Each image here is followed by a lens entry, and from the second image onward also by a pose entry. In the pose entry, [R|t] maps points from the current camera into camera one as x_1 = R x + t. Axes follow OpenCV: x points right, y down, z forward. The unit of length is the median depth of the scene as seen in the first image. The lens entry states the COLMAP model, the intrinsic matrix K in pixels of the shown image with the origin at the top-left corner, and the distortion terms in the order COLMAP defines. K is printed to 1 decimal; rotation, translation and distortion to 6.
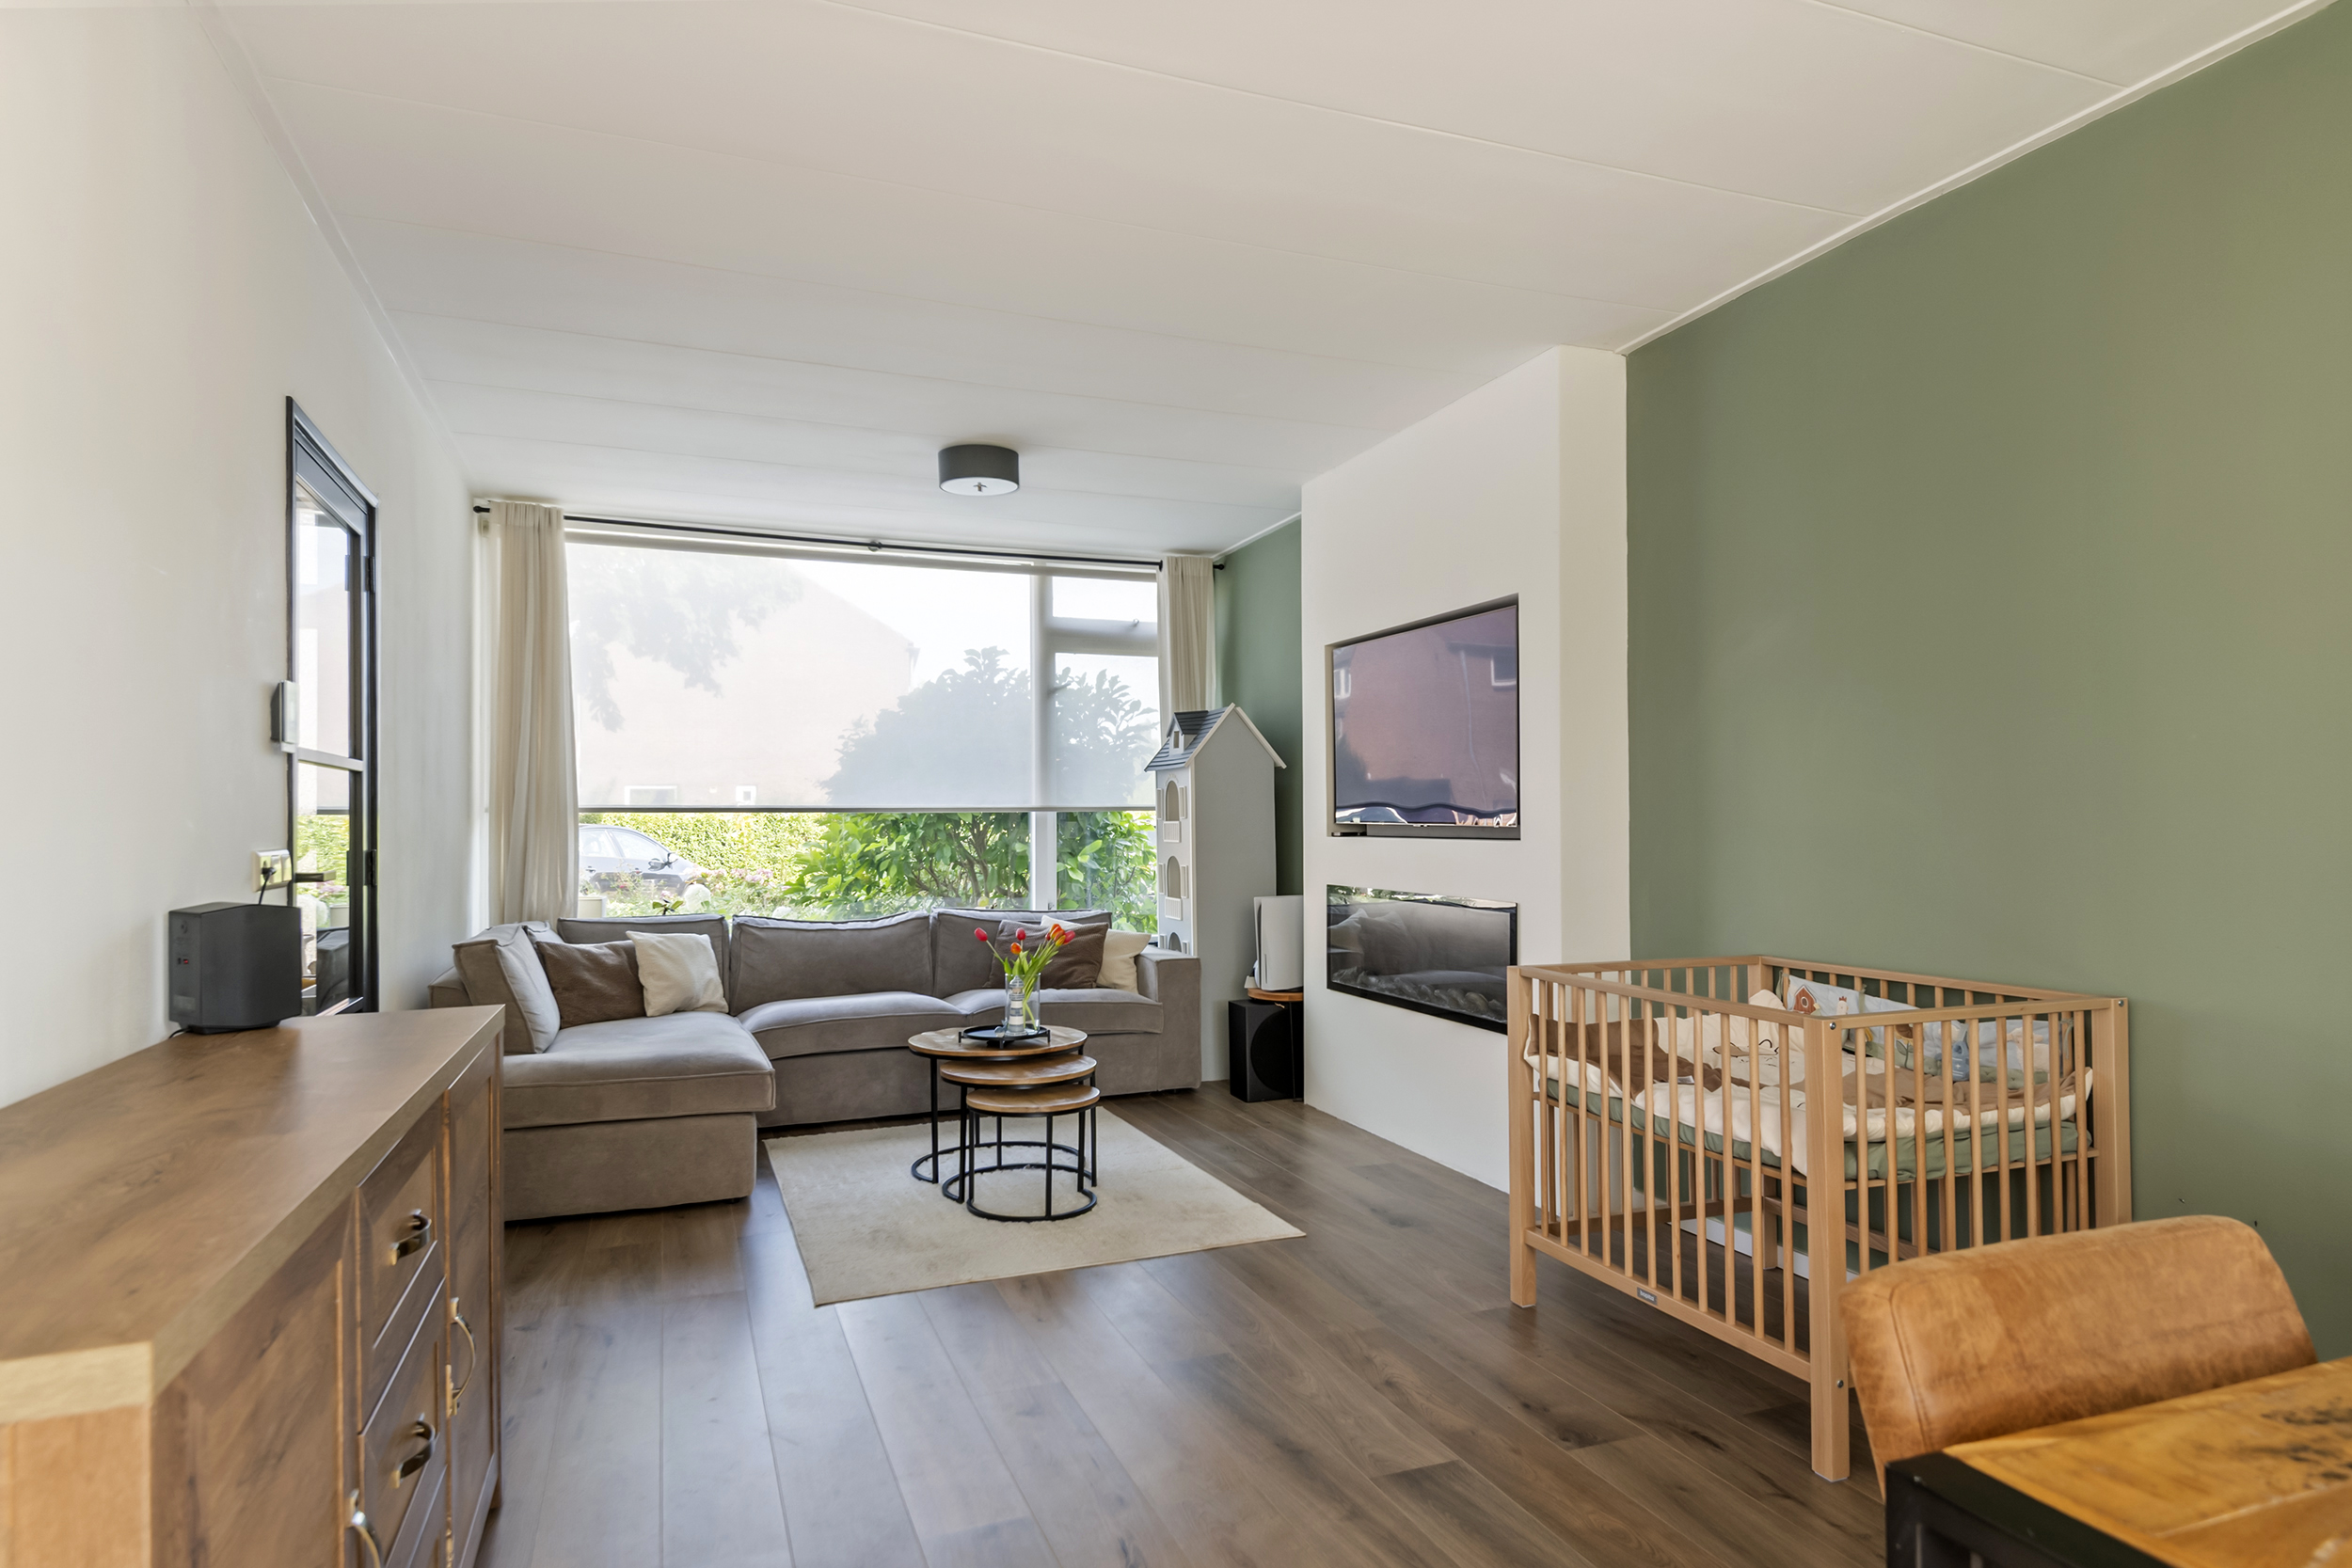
lens RADIAL K [[1348.4, 0, 1165.7], [0, 1348.4, 804.4], [0, 0, 1]] dist [0.031203, -0.016470]
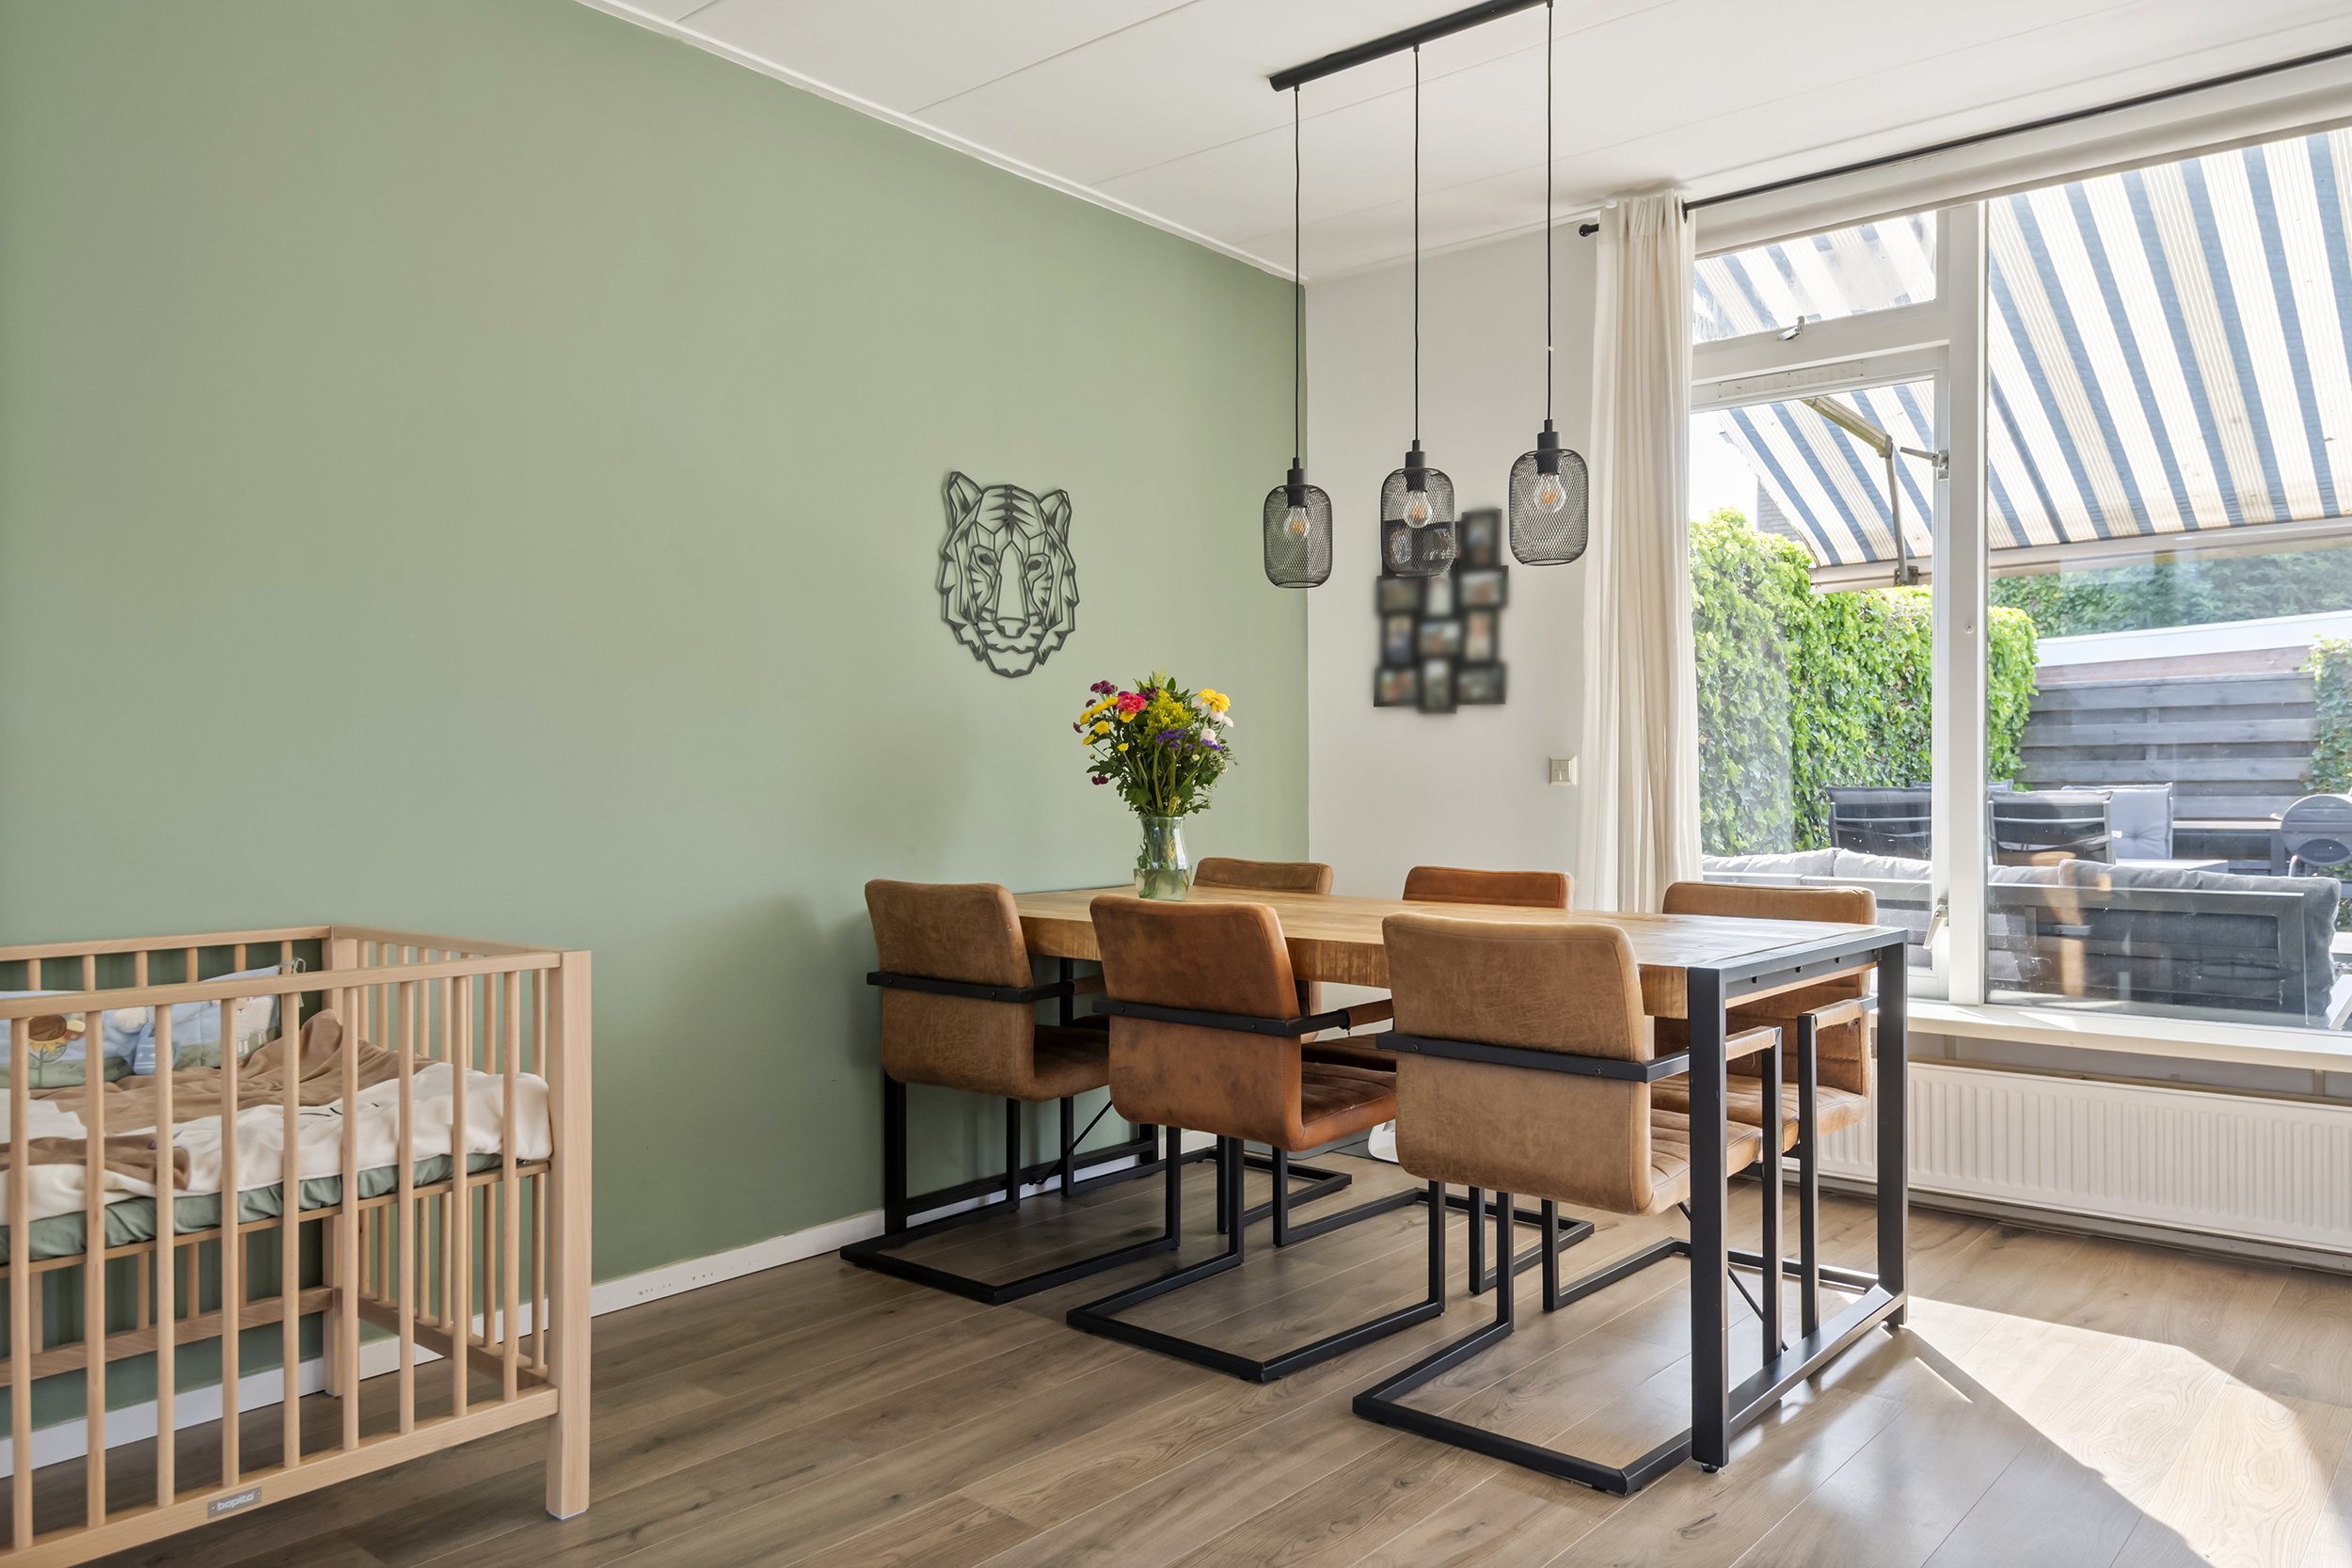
lens RADIAL K [[1641.5, 0, 1191.8], [0, 1641.5, 792.4], [0, 0, 1]] dist [0.019711, -0.003031]
pose [[-0.486995, 0.000929, 0.873404, -0.343077], [-0.000191, 0.999999, -0.001171, 0.037533], [-0.873405, -0.000737, -0.486994, 0.705889]]
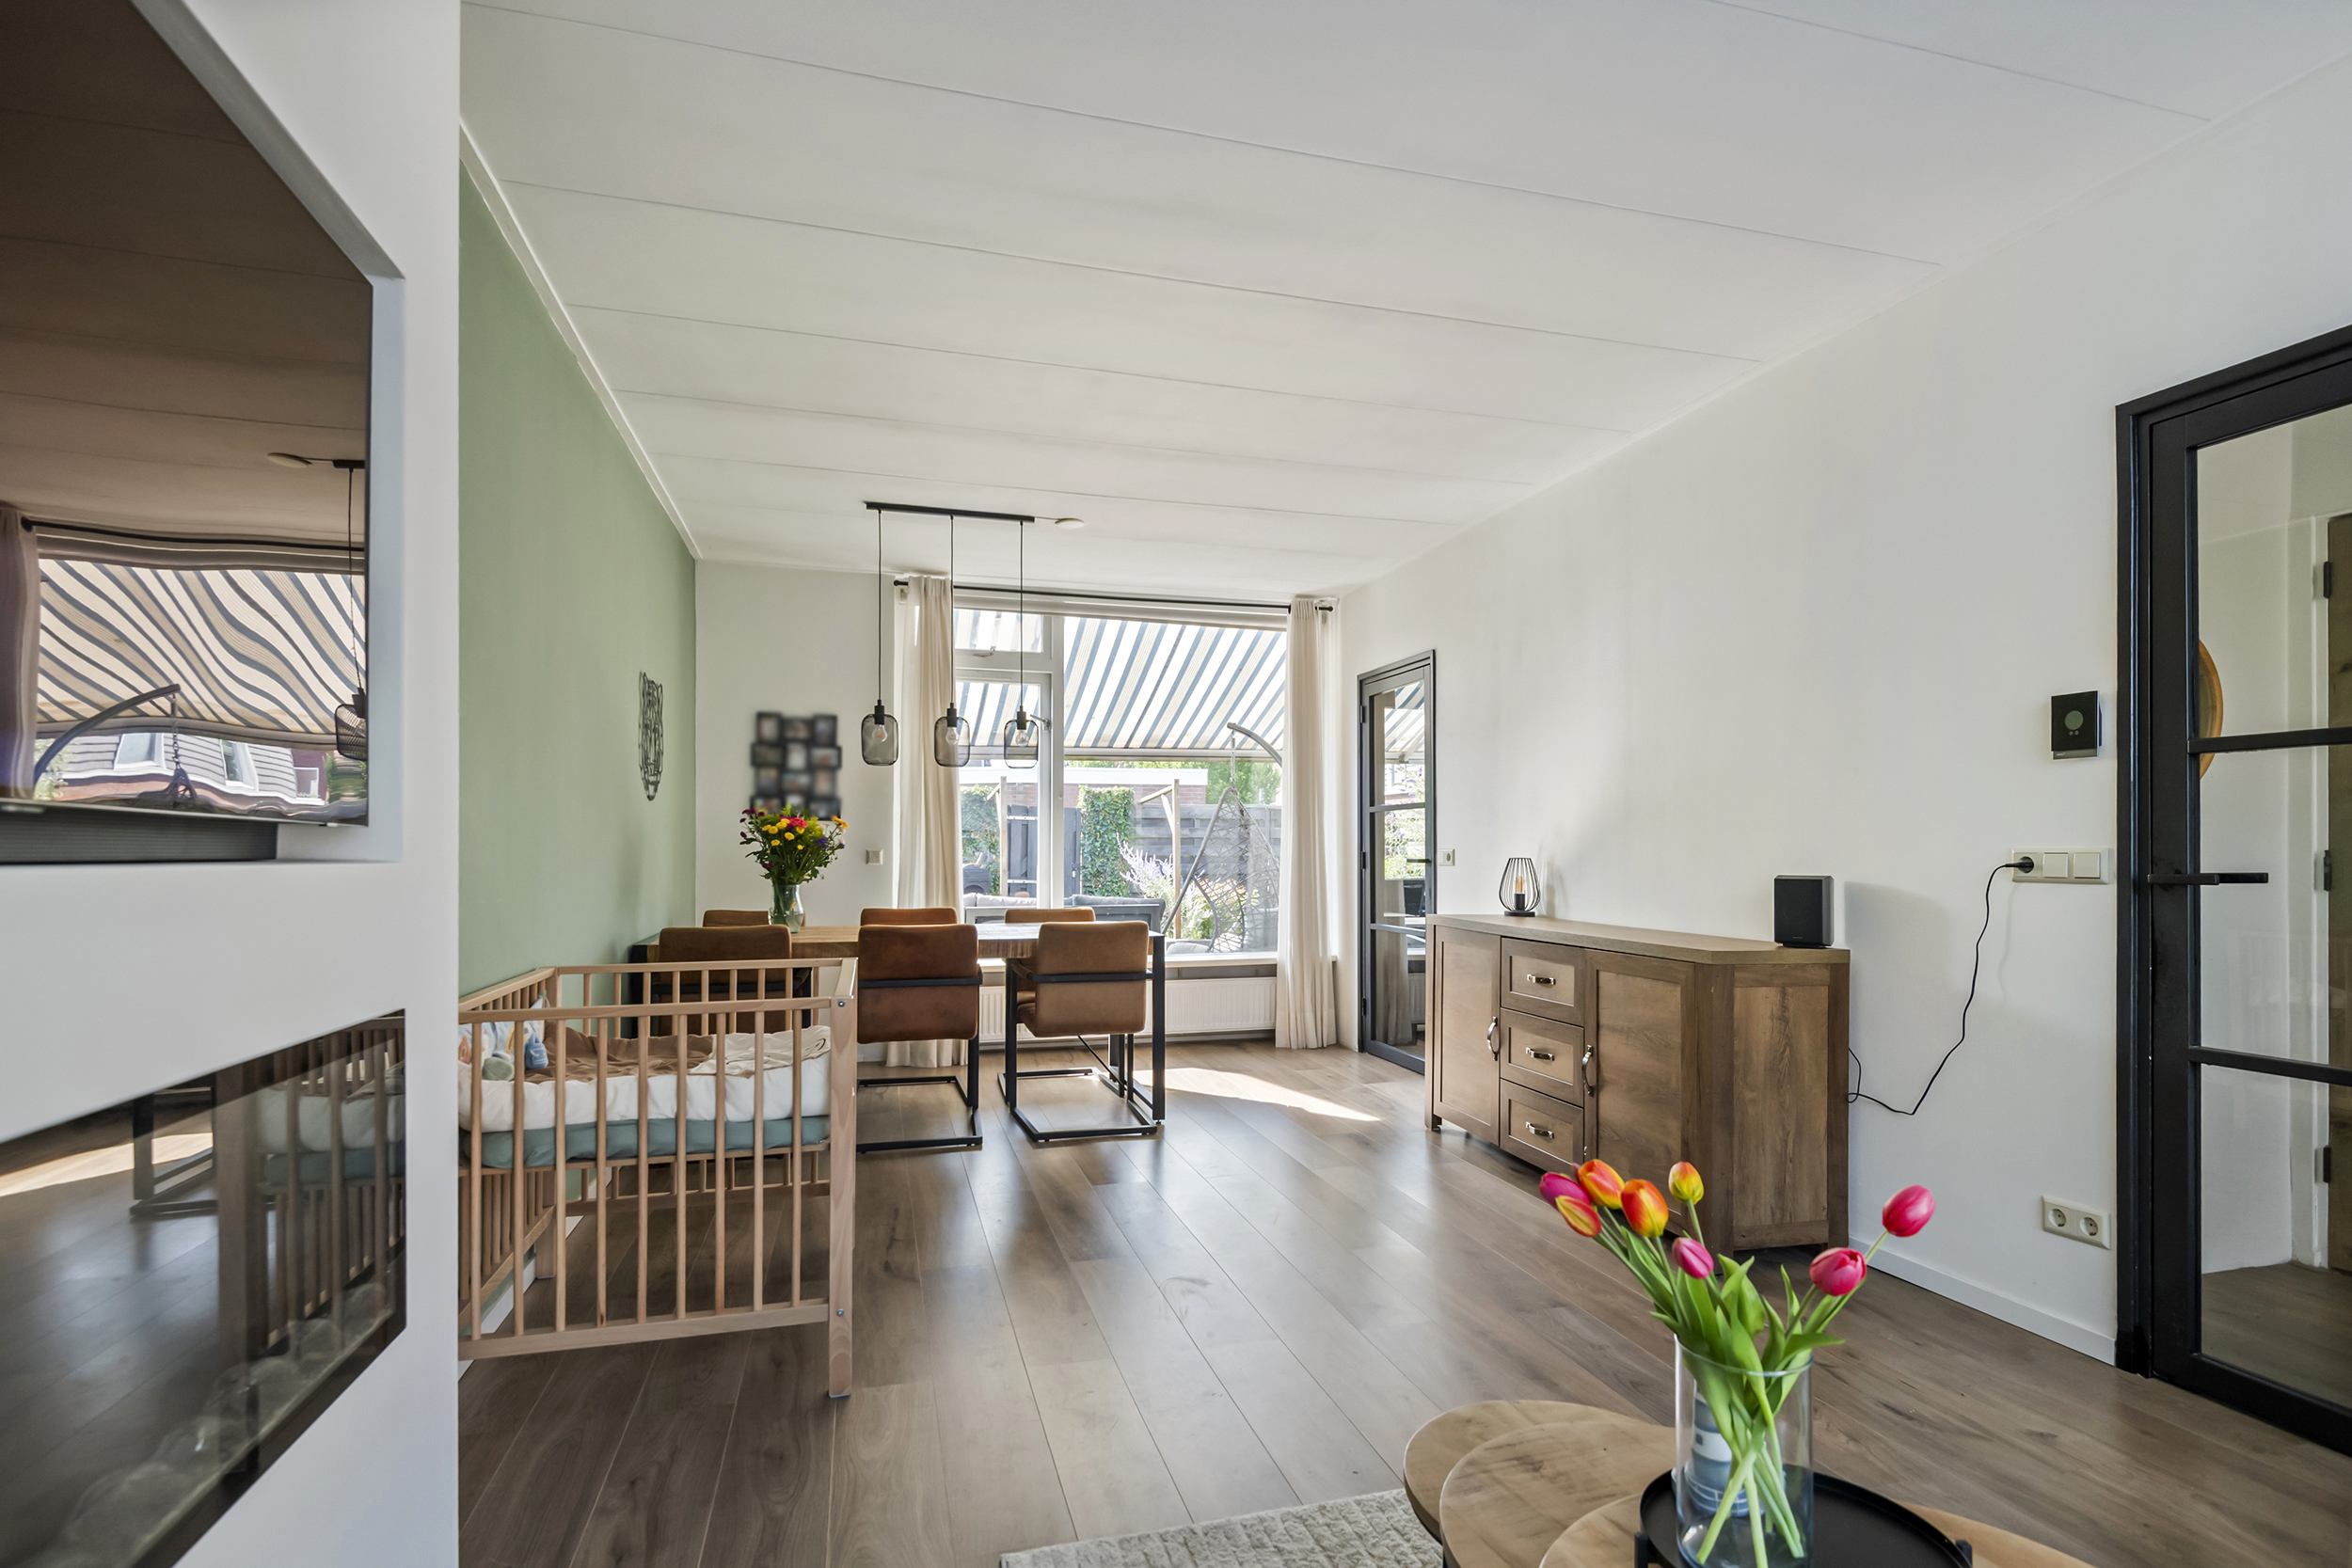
lens RADIAL K [[1134.8, 0, 1170.9], [0, 1134.8, 846.9], [0, 0, 1]] dist [0.019144, -0.001838]
pose [[-0.995031, 0.004448, 0.099470, -0.011961], [0.003572, 0.999953, -0.008981, 0.022771], [-0.099505, -0.008581, -0.995000, 1.403281]]
